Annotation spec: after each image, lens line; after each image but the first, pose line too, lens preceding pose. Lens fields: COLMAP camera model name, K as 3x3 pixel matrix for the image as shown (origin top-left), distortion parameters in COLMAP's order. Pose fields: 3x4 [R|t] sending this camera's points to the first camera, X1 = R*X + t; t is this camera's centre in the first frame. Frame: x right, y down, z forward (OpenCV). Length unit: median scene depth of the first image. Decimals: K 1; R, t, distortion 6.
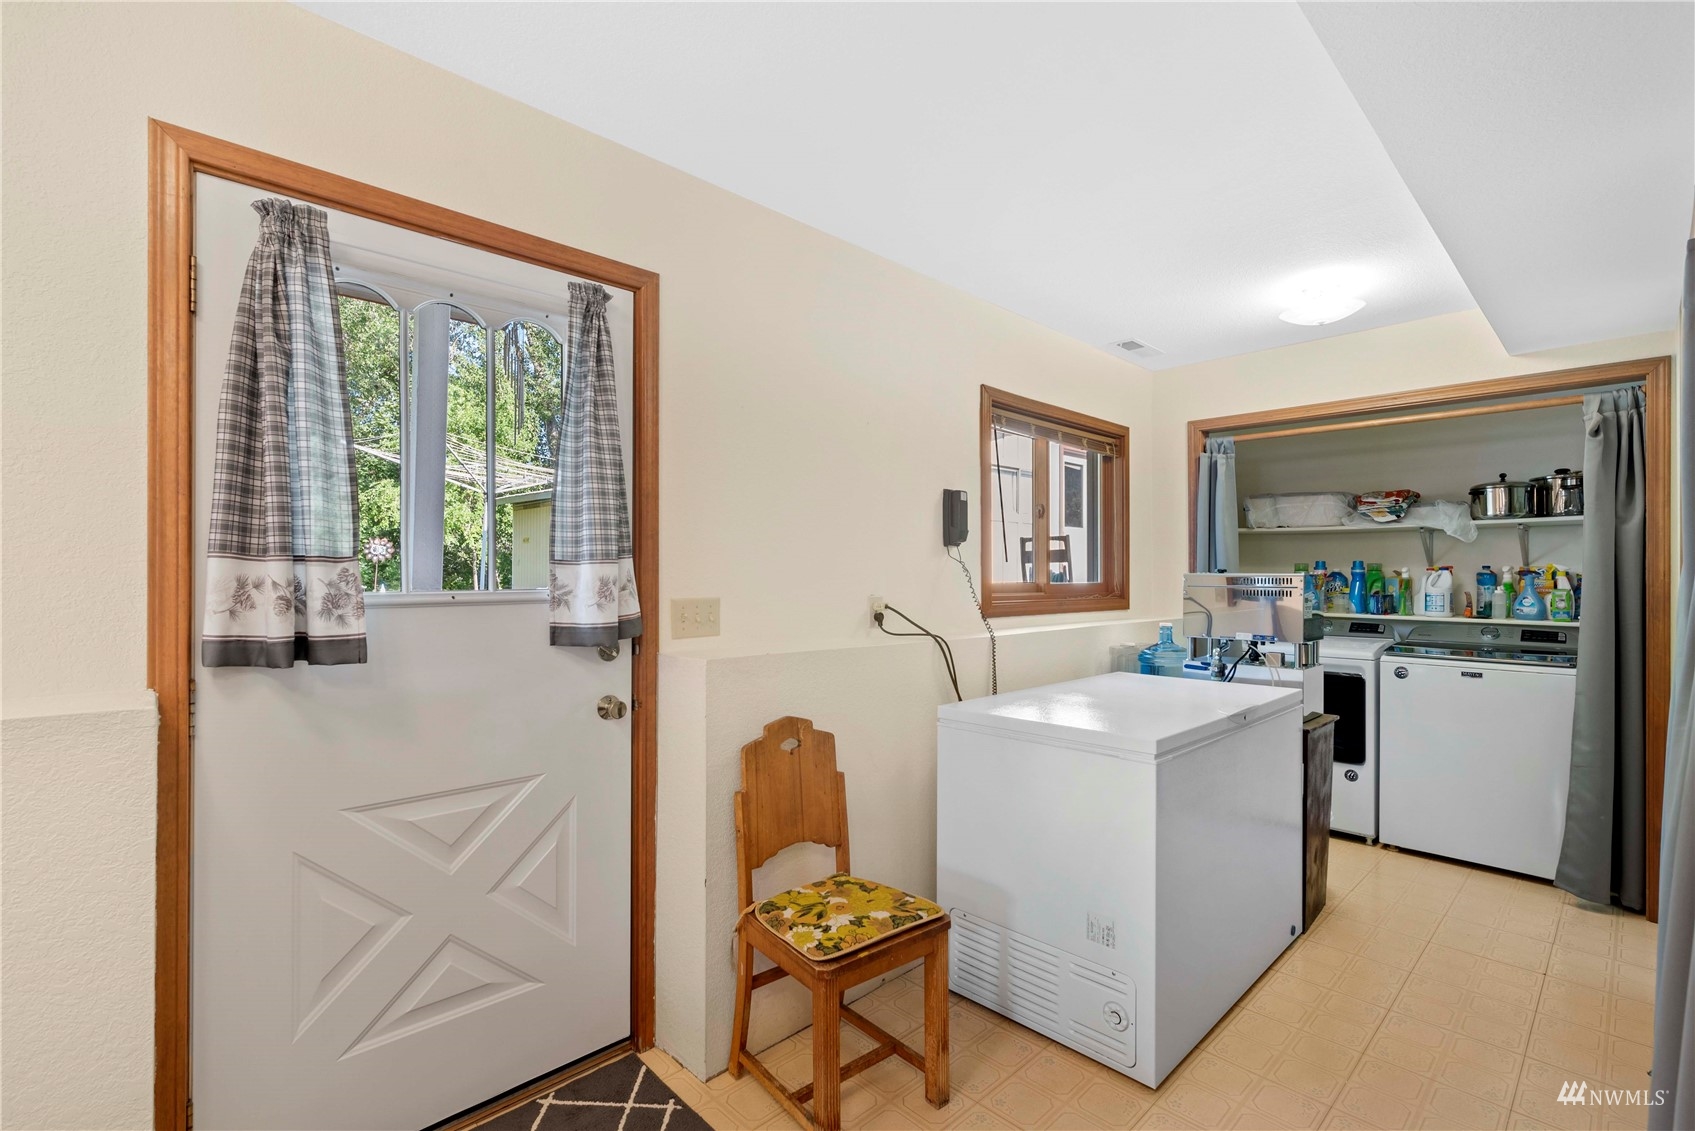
lens RADIAL K [[775.0, 0, 847.5], [0, 775.0, 571.9], [0, 0, 1]] dist [0.000032, -0.000030]
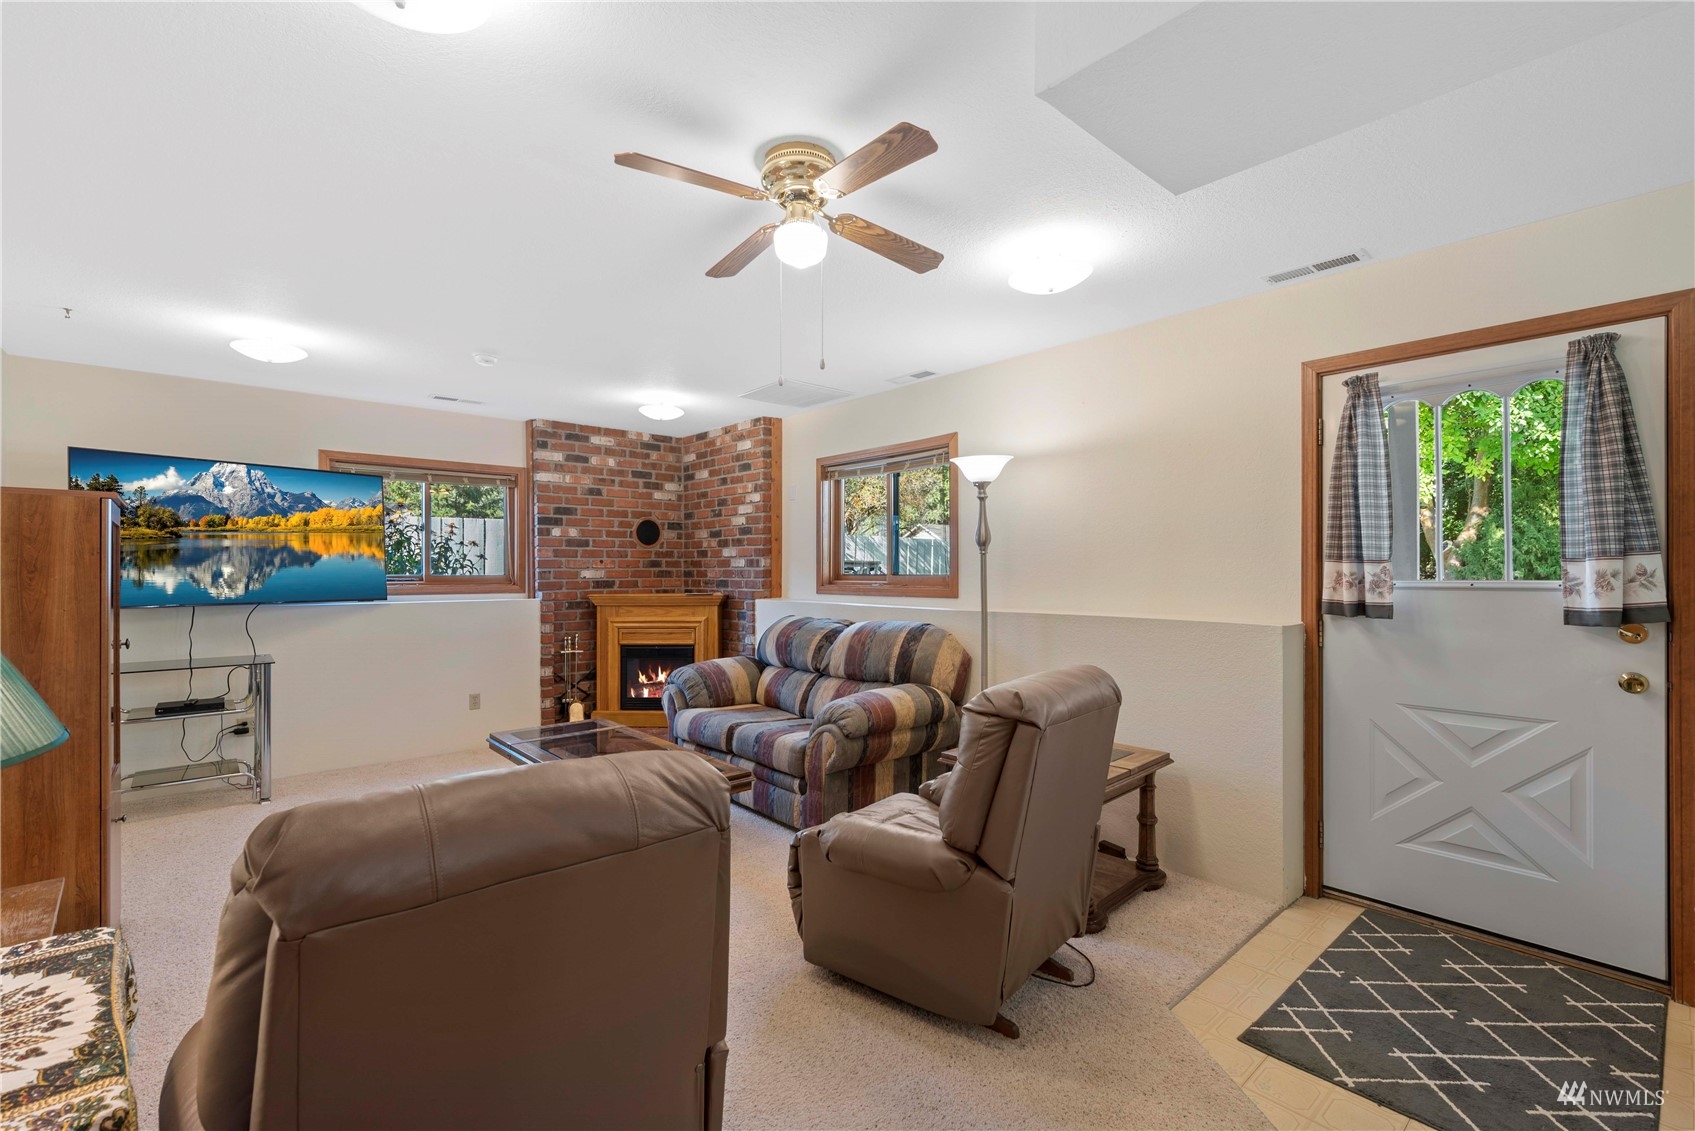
lens RADIAL K [[735.3, 0, 847.5], [0, 735.3, 565.5], [0, 0, 1]] dist [0.000013, 0.000009]
pose [[-0.047021, -0.010527, -0.998838, 1.022883], [0.002894, 0.999939, -0.010675, 0.007427], [0.998890, -0.003393, -0.046988, -0.157581]]
